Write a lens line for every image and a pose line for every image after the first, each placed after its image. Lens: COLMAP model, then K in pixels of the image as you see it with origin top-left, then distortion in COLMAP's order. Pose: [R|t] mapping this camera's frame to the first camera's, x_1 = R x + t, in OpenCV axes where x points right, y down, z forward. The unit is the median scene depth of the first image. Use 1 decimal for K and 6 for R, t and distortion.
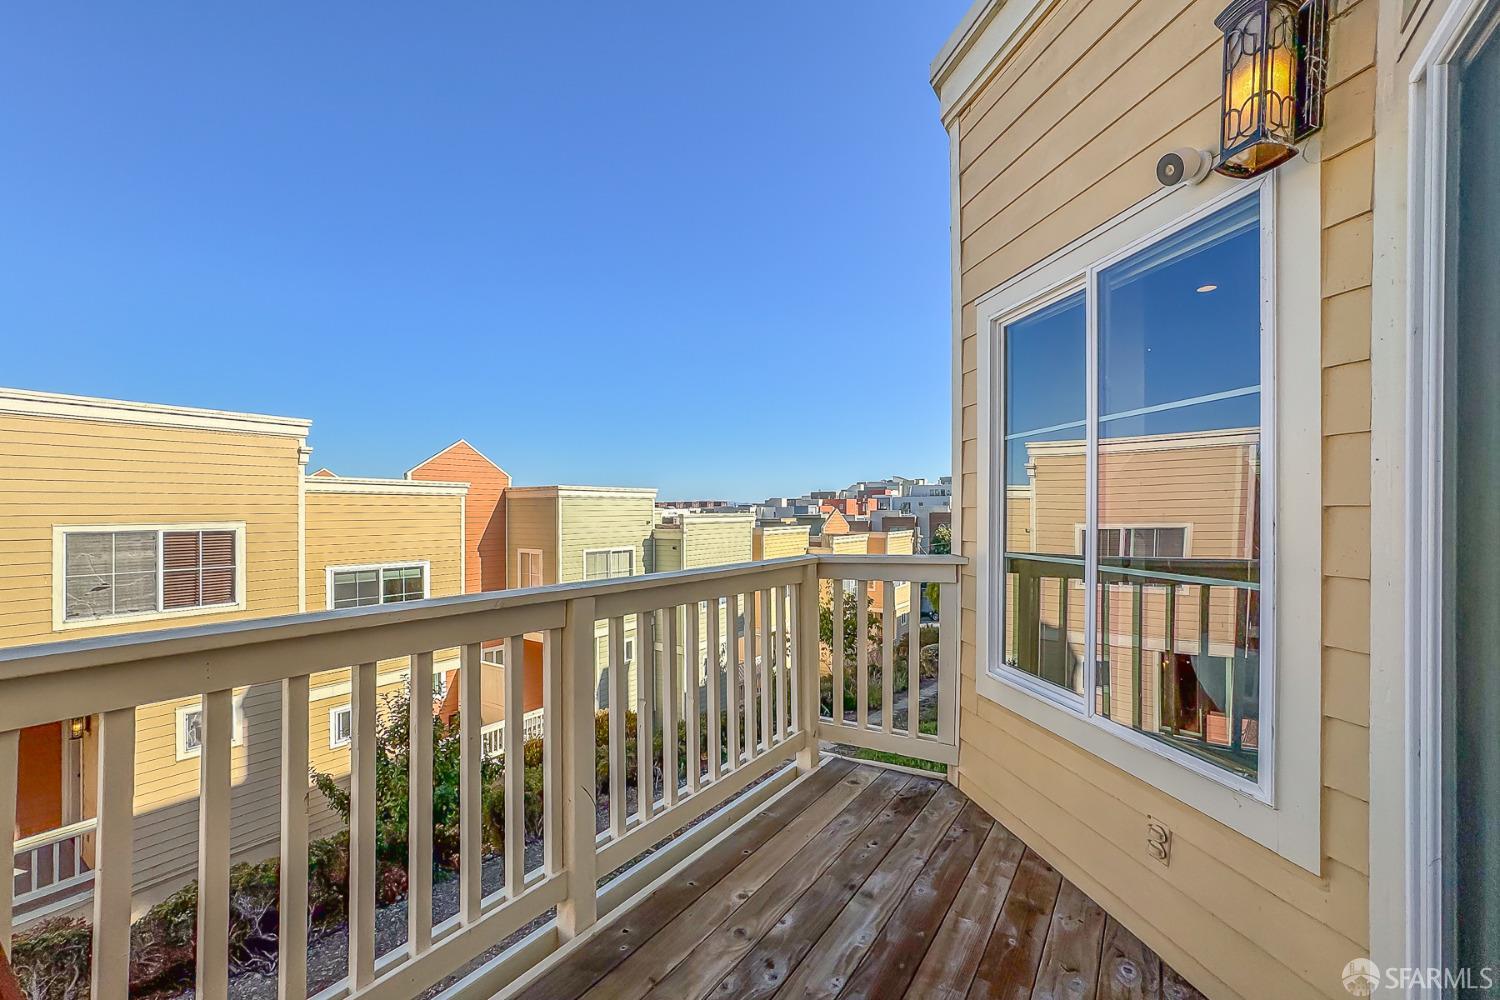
lens RADIAL K [[608.1, 0, 716.5], [0, 608.1, 505.3], [0, 0, 1]] dist [-0.038238, 0.017290]
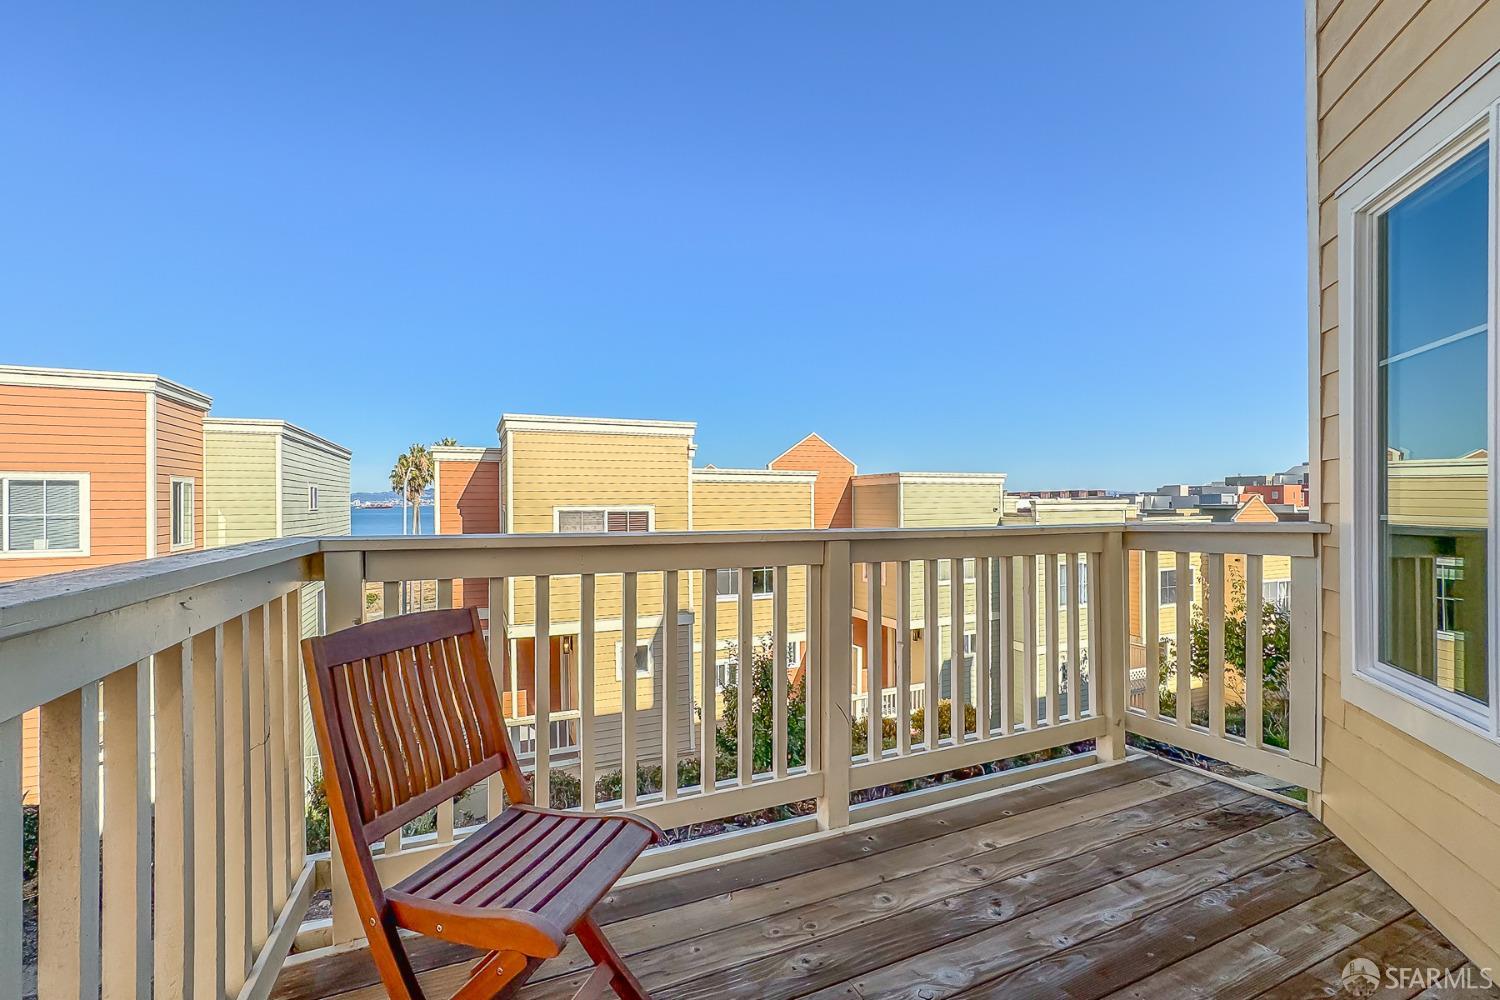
lens RADIAL K [[608.1, 0, 716.5], [0, 608.1, 505.3], [0, 0, 1]] dist [-0.038238, 0.017290]
pose [[0.830606, 0.006109, -0.556826, 0.169704], [-0.002775, 0.999973, 0.006830, 0.053492], [0.556853, -0.004128, 0.830601, -0.075953]]
